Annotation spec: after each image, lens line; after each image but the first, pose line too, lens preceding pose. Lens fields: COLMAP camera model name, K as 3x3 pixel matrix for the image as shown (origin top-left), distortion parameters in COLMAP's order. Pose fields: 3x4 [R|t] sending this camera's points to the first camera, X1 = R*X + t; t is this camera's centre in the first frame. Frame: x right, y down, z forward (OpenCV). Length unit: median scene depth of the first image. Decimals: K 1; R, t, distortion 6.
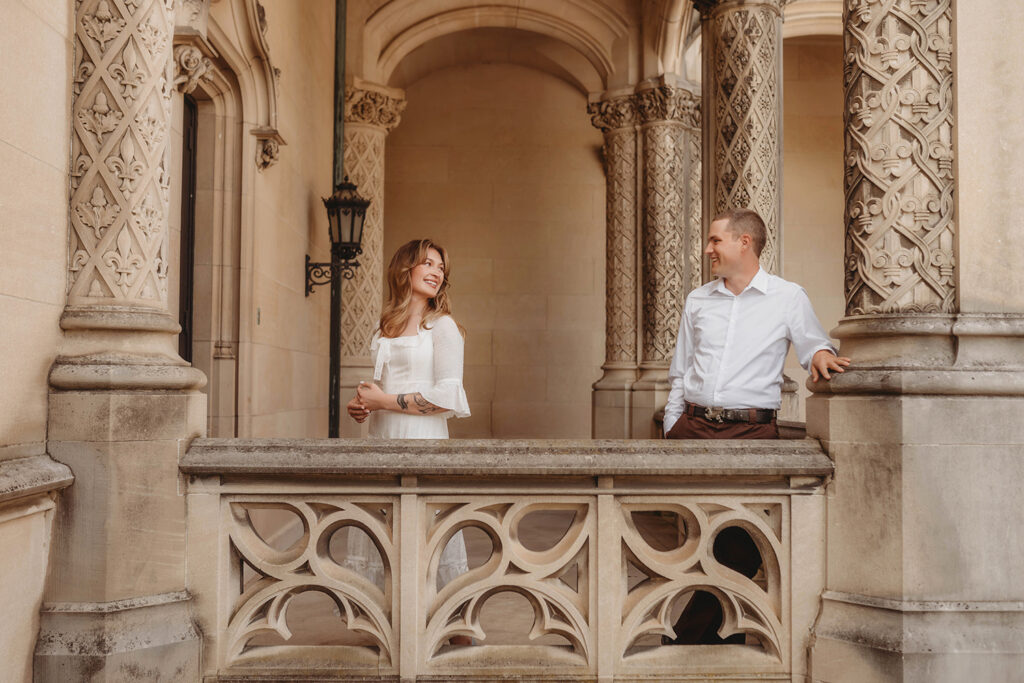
lens RADIAL K [[971.0, 0, 512.0], [0, 971.0, 341.5], [0, 0, 1]] dist [-0.060267, 0.086219]
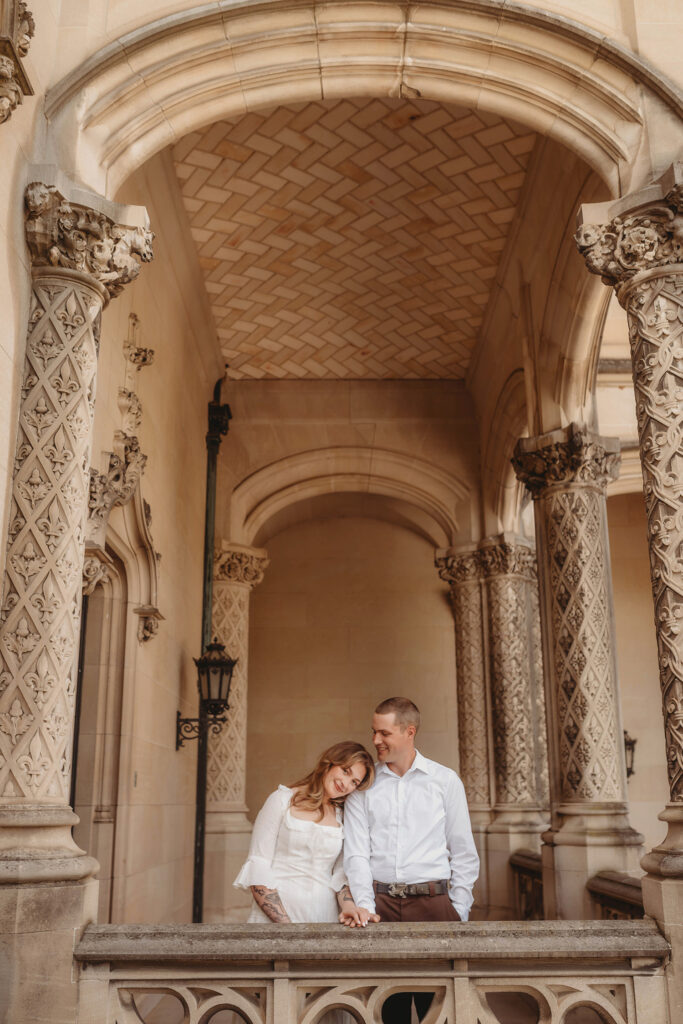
lens RADIAL K [[971.0, 0, 341.5], [0, 971.0, 512.0], [0, 0, 1]] dist [-0.060267, 0.086219]
pose [[0.999593, -0.018178, -0.021997, -0.003148], [0.012607, 0.972850, -0.231093, -0.067572], [0.025601, 0.230721, 0.972683, -0.116083]]
